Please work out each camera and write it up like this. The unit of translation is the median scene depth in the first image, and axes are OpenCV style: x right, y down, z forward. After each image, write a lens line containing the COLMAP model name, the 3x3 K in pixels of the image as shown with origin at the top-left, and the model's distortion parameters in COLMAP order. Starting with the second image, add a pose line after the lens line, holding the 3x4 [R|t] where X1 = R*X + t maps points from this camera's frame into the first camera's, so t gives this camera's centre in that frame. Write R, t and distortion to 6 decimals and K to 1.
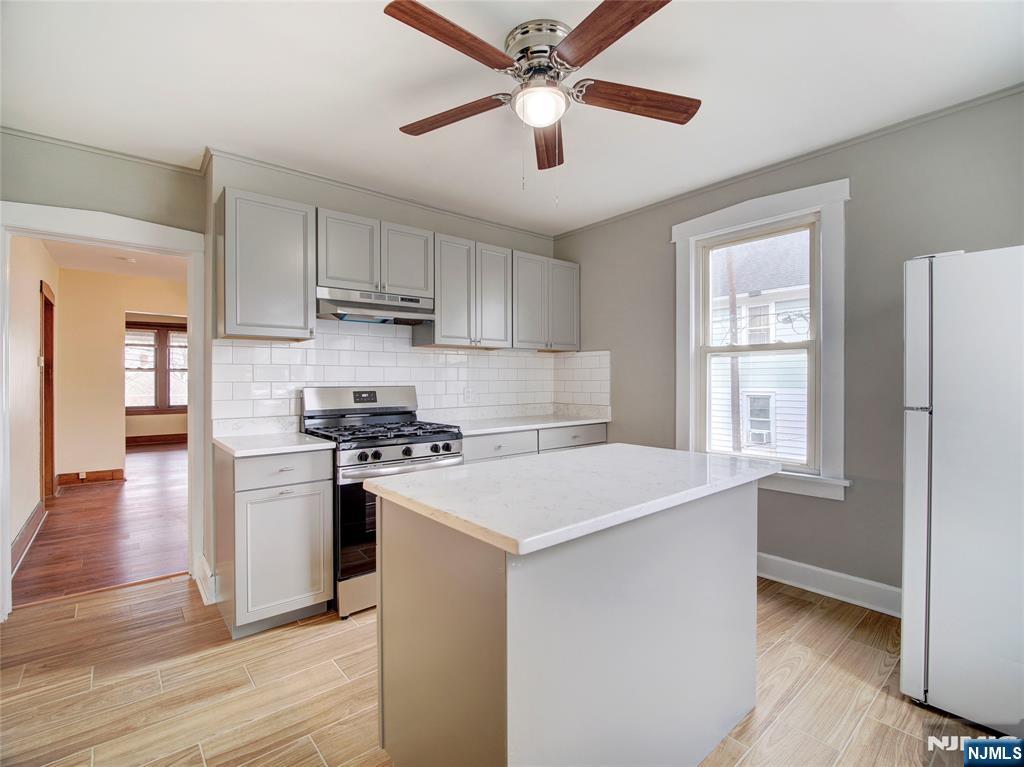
lens RADIAL K [[475.7, 0, 511.6], [0, 475.7, 381.1], [0, 0, 1]] dist [-0.016614, 0.000016]
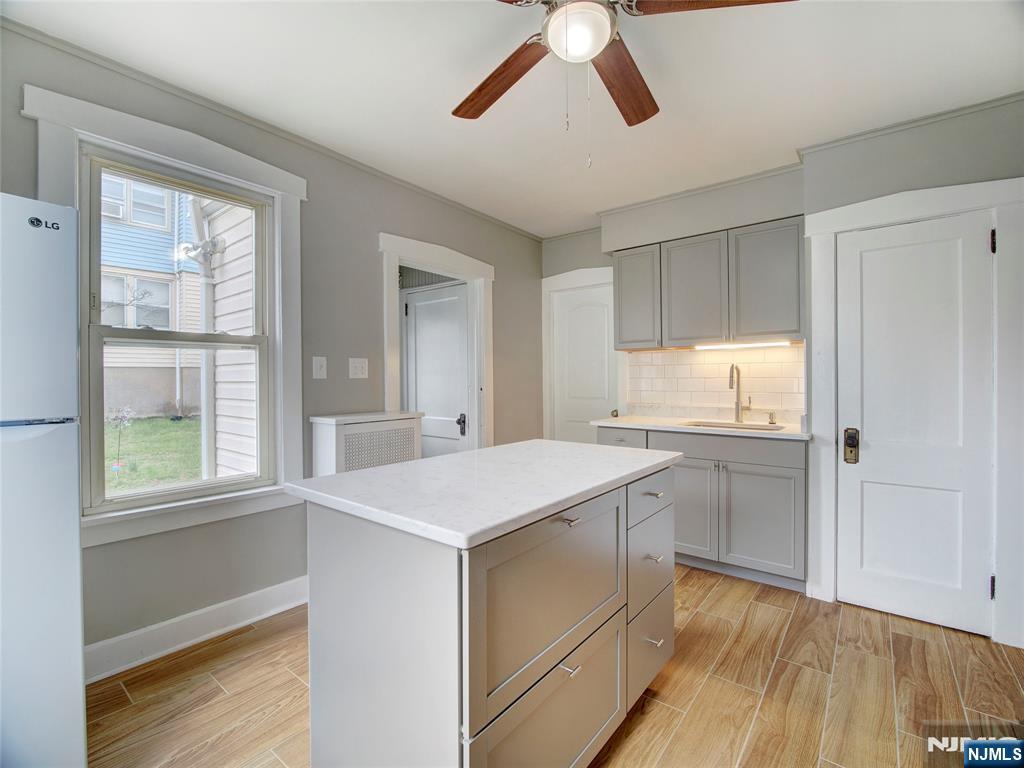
lens RADIAL K [[461.5, 0, 515.9], [0, 461.5, 382.3], [0, 0, 1]] dist [-0.018848, 0.000117]
pose [[-0.978581, 0.004804, -0.205806, 0.194180], [0.003801, 0.999979, 0.005266, 0.001387], [0.205827, 0.004371, -0.978579, 1.027500]]
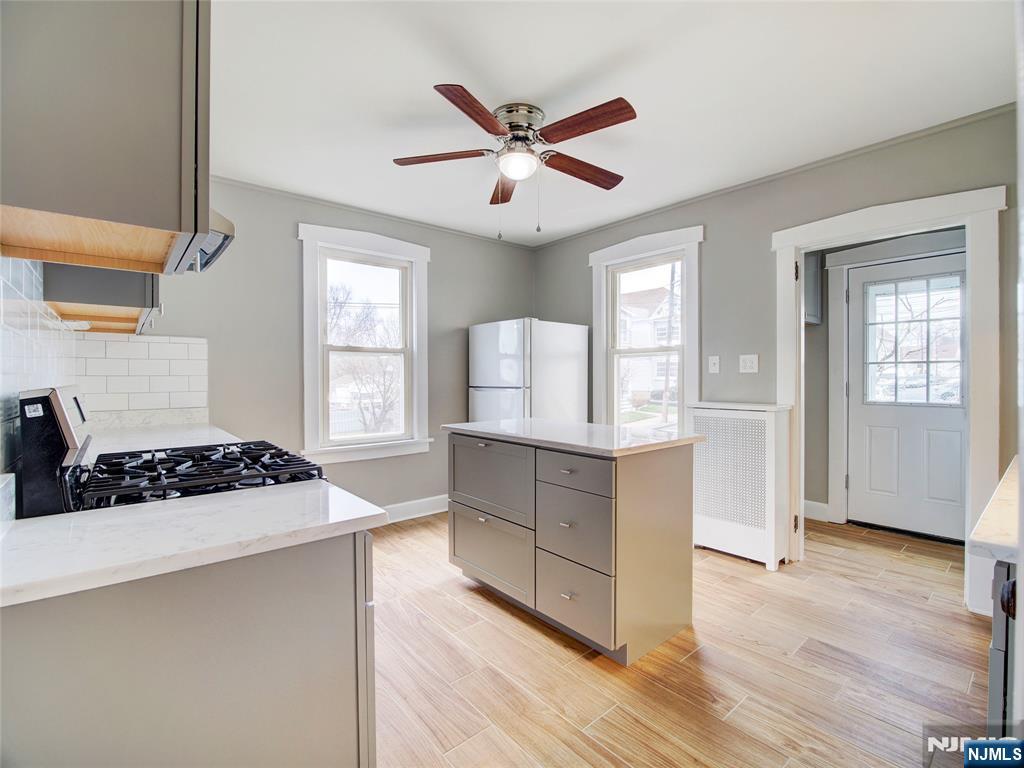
lens RADIAL K [[475.7, 0, 511.6], [0, 475.7, 381.6], [0, 0, 1]] dist [-0.016614, 0.000016]
pose [[-0.003366, -0.006194, 0.999975, -0.749602], [0.003591, 0.999974, 0.006207, 0.008596], [-0.999988, 0.003611, -0.003344, 0.608917]]
